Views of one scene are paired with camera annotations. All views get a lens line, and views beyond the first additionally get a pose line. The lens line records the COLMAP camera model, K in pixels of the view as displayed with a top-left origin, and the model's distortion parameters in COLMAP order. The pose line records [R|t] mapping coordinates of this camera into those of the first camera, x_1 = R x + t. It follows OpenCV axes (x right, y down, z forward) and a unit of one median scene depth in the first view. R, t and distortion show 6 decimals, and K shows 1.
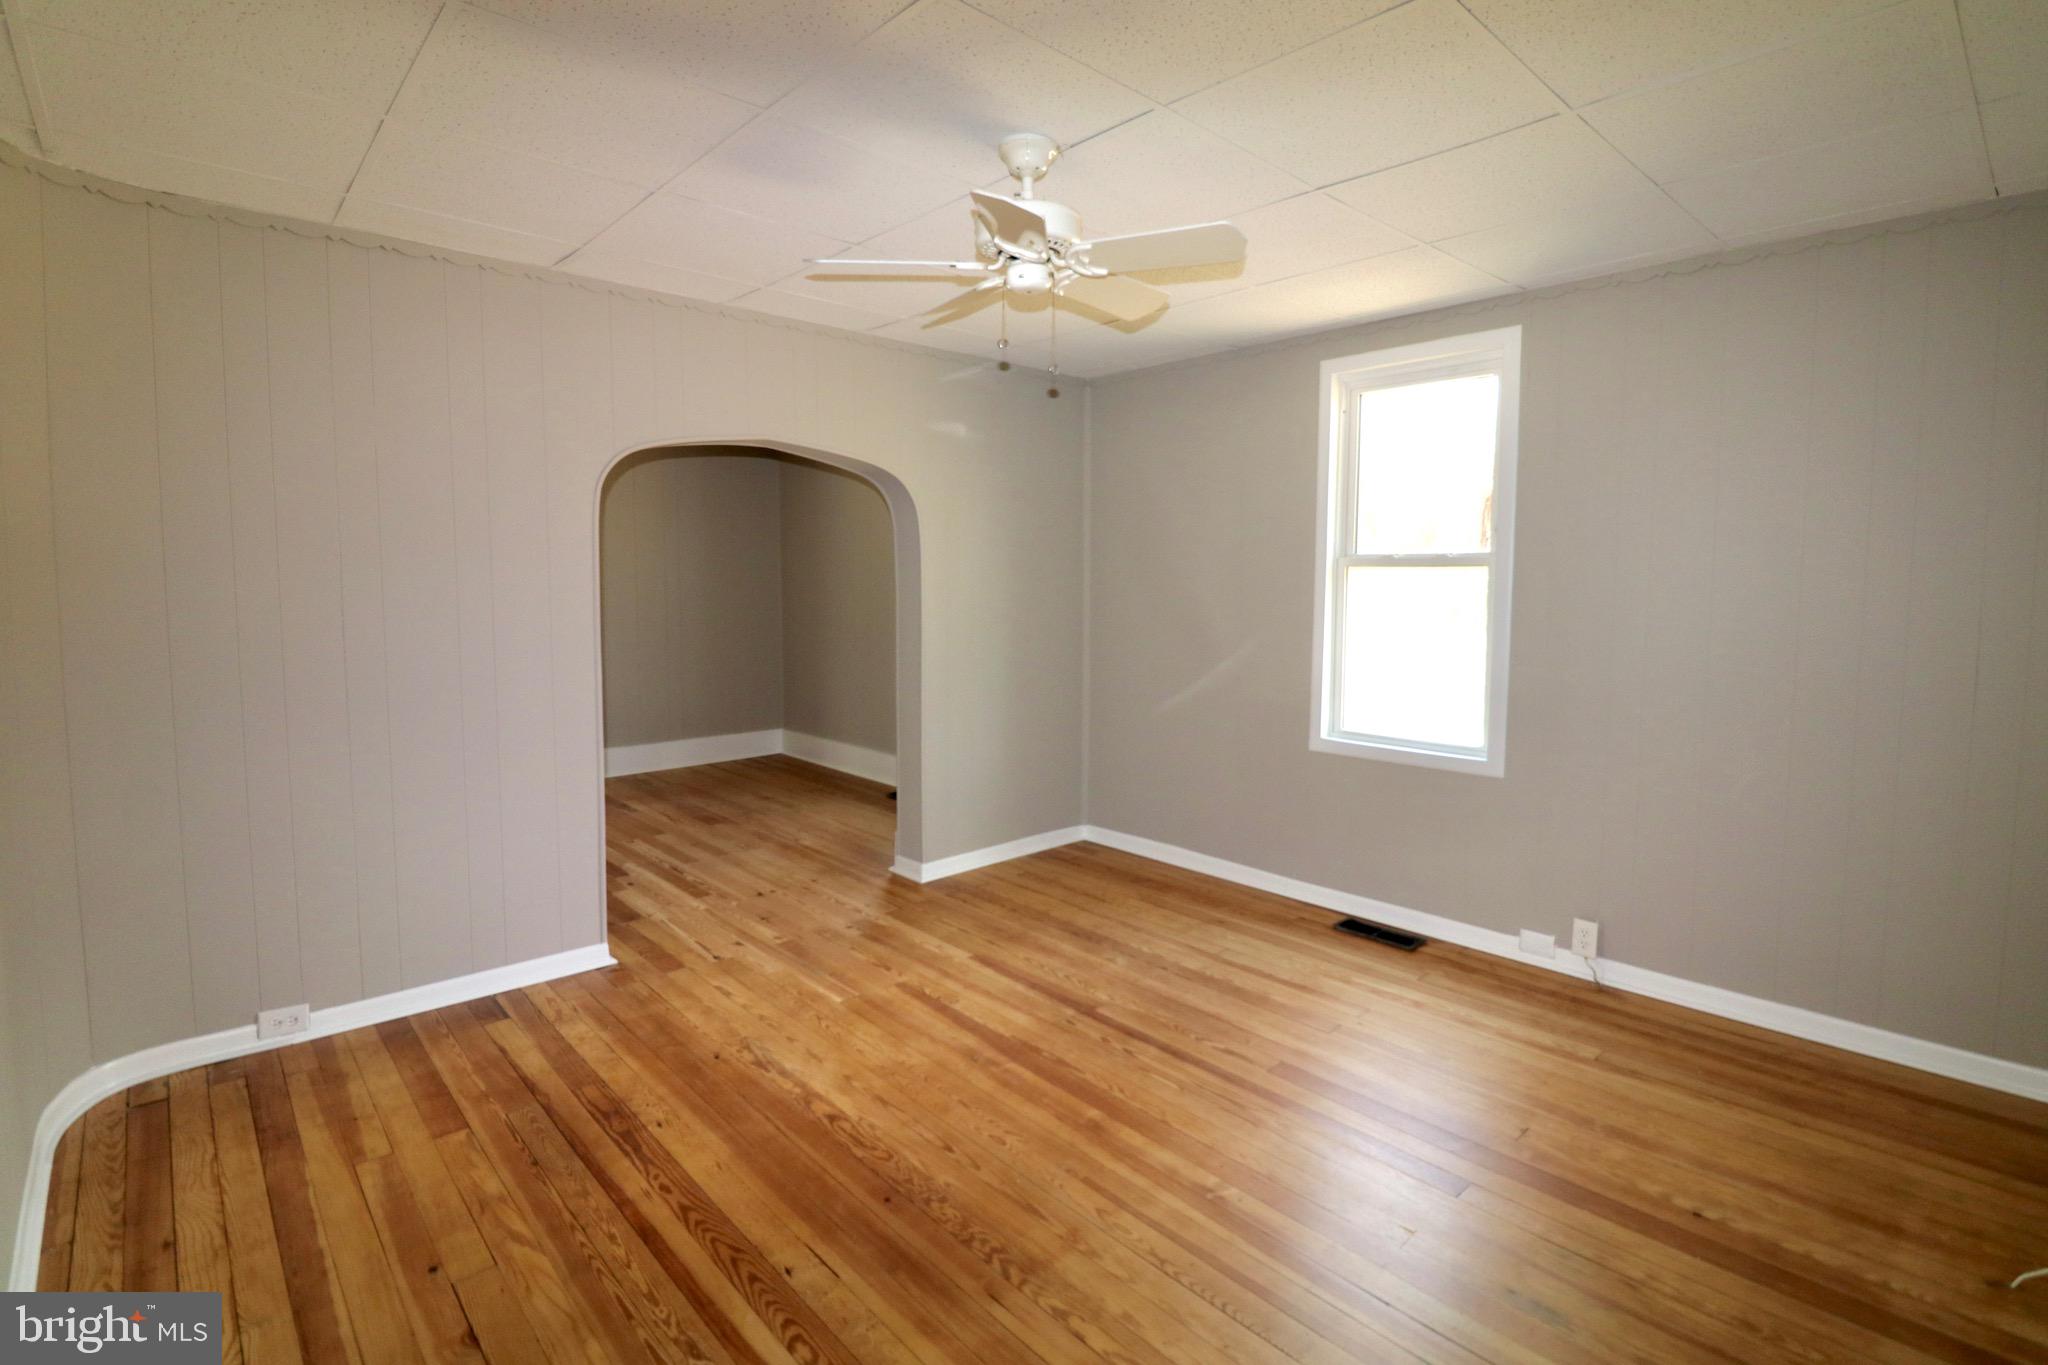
lens RADIAL K [[957.5, 0, 1021.4], [0, 957.5, 667.5], [0, 0, 1]] dist [-0.015809, -0.000218]
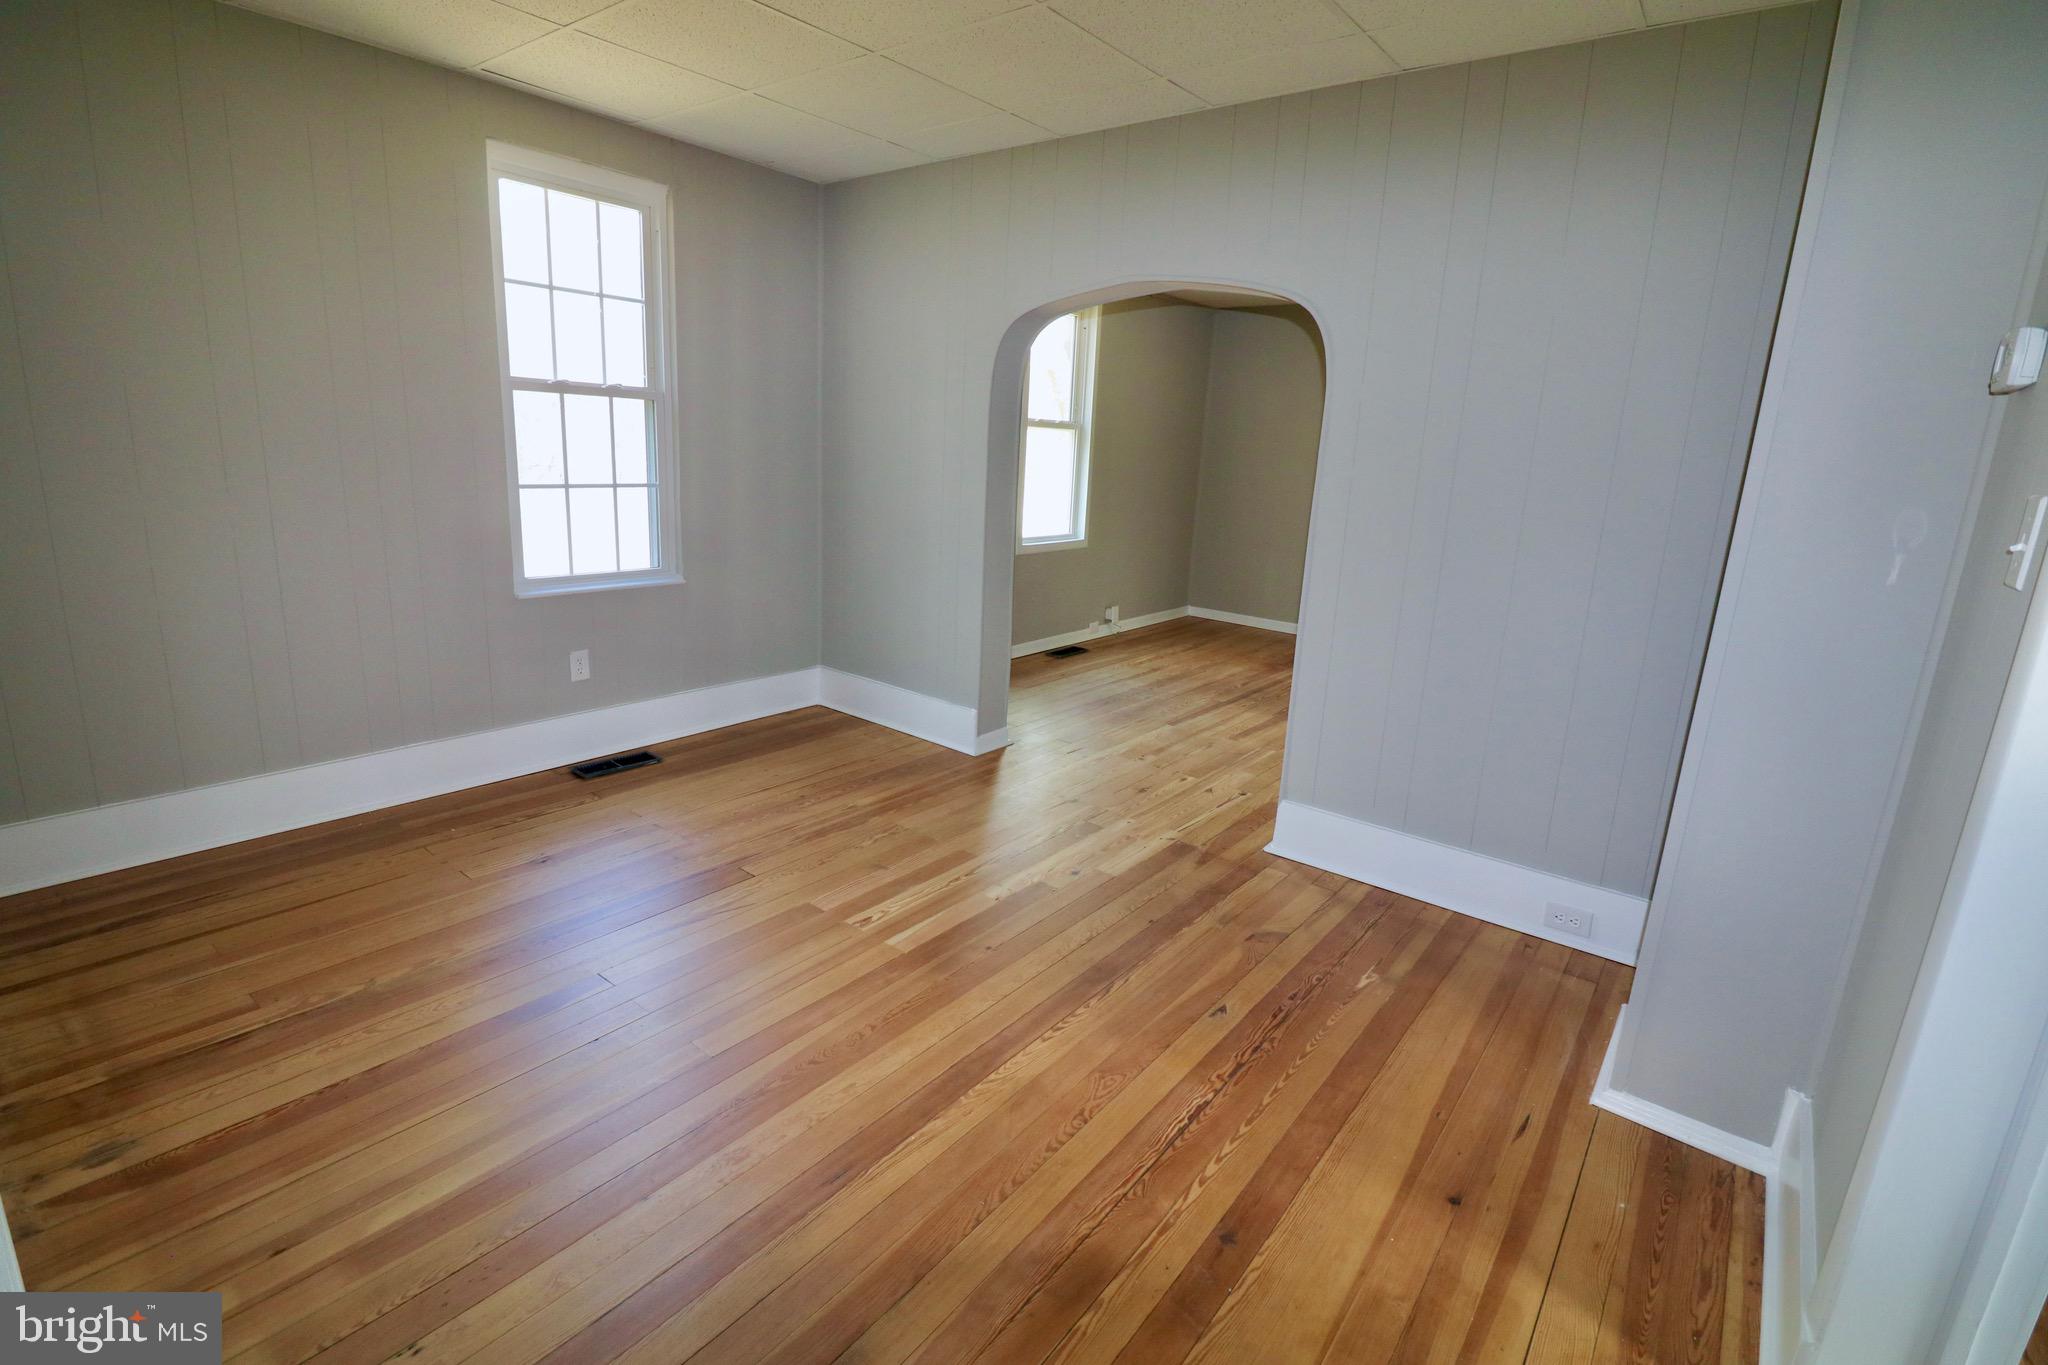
lens RADIAL K [[957.5, 0, 1021.4], [0, 957.5, 667.5], [0, 0, 1]] dist [-0.015809, -0.000218]
pose [[-0.165870, -0.242669, 0.955824, -1.283741], [0.037642, 0.966986, 0.252035, -0.129636], [-0.985429, 0.077784, -0.151260, 1.383395]]
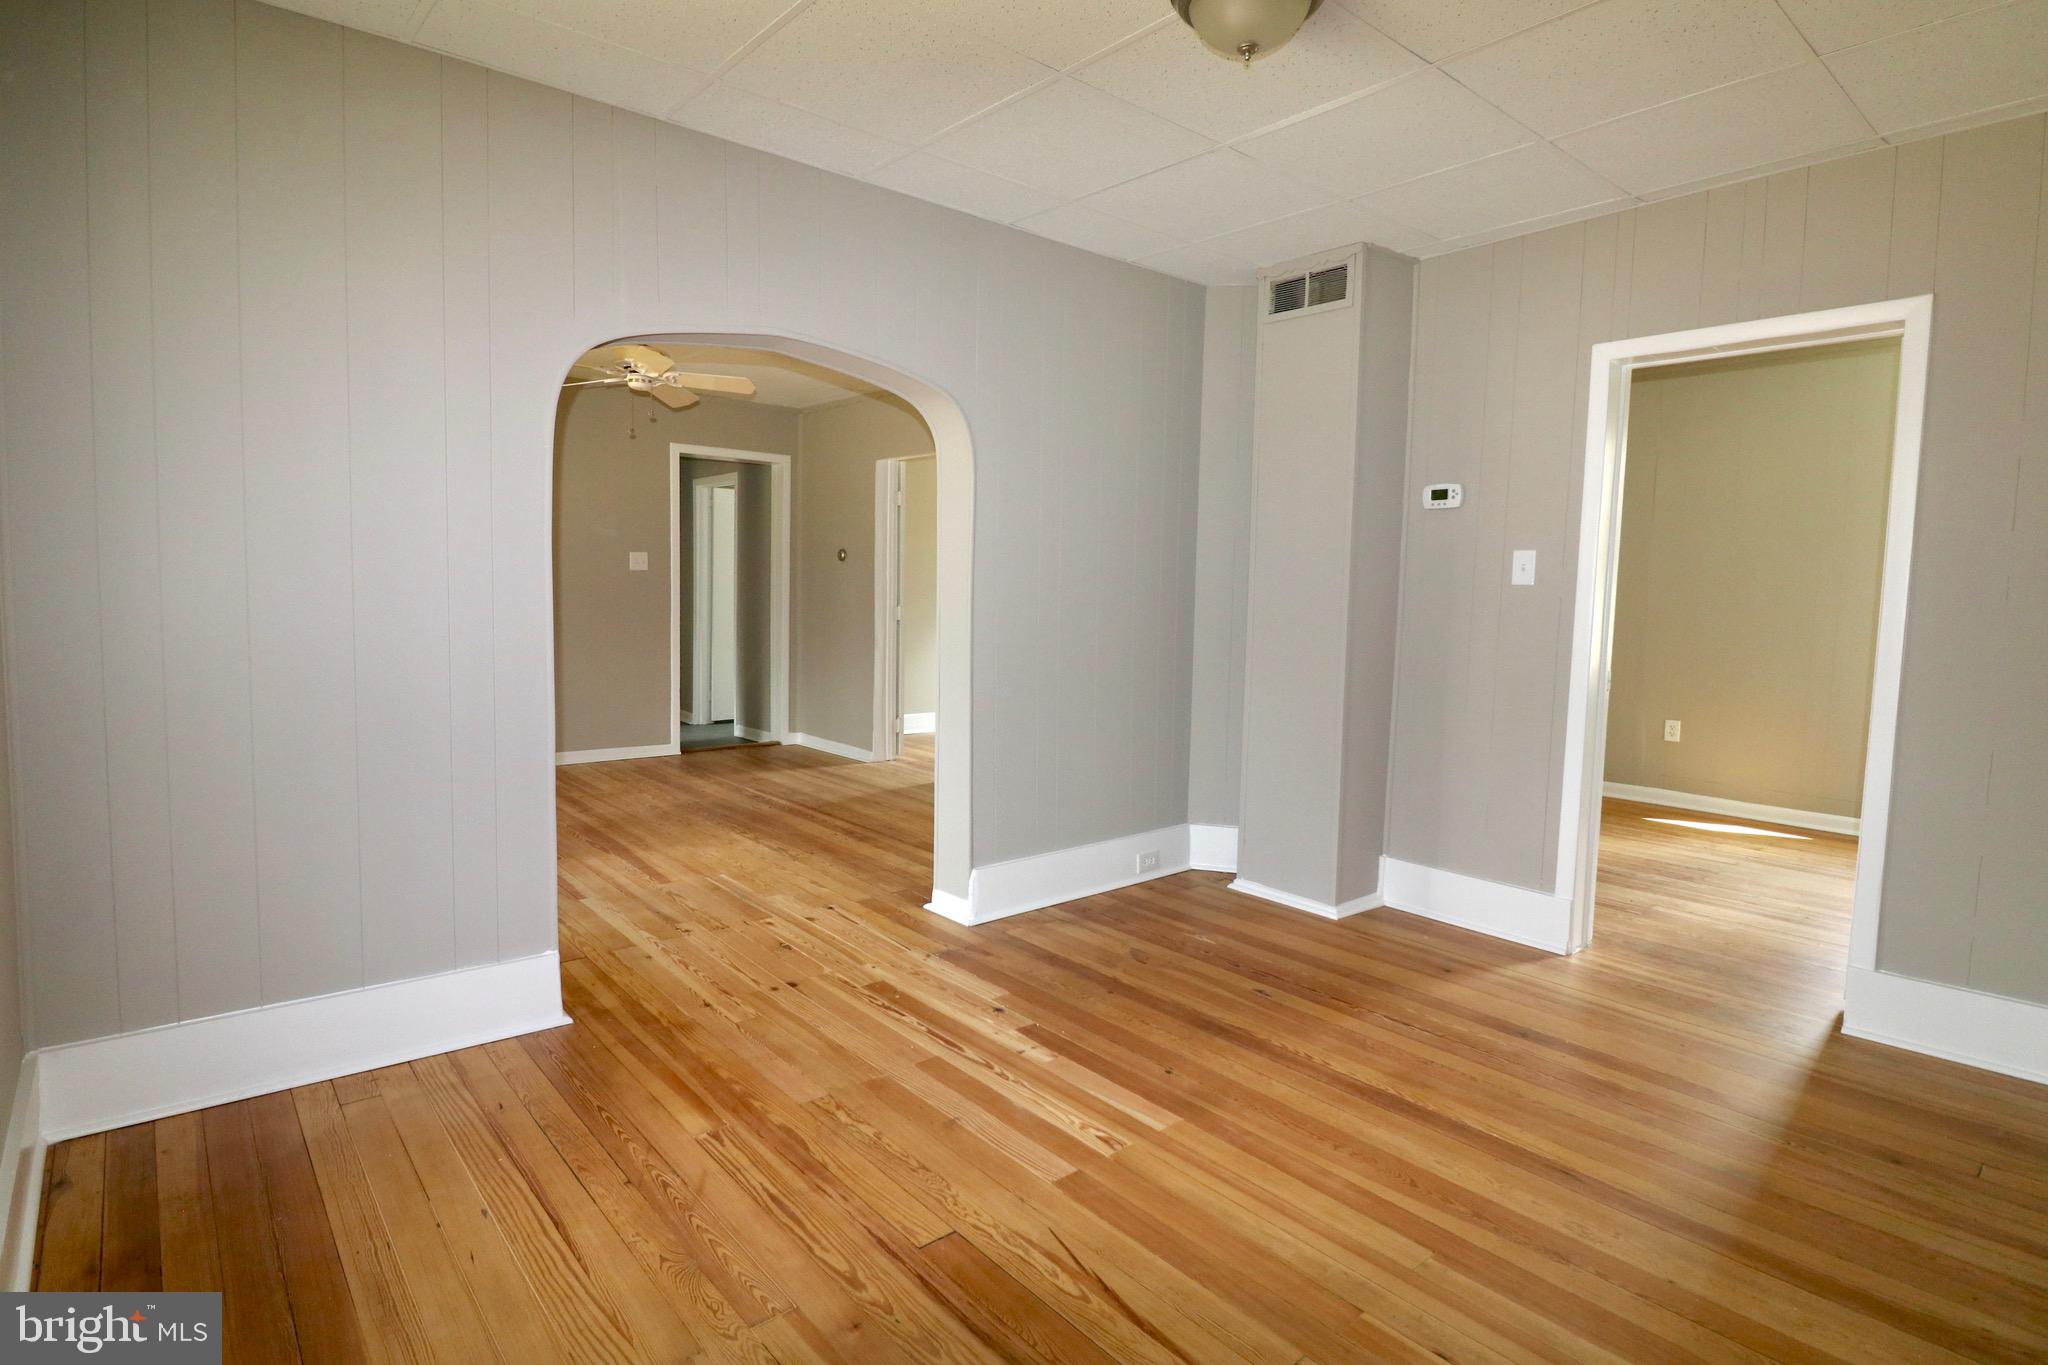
lens RADIAL K [[1036.0, 0, 1019.3], [0, 1036.0, 660.7], [0, 0, 1]] dist [-0.018588, -0.000181]
pose [[-0.999360, -0.026540, 0.023973, -0.527343], [-0.022124, 0.985425, 0.168665, -0.140957], [-0.028100, 0.168027, -0.985382, 1.986805]]
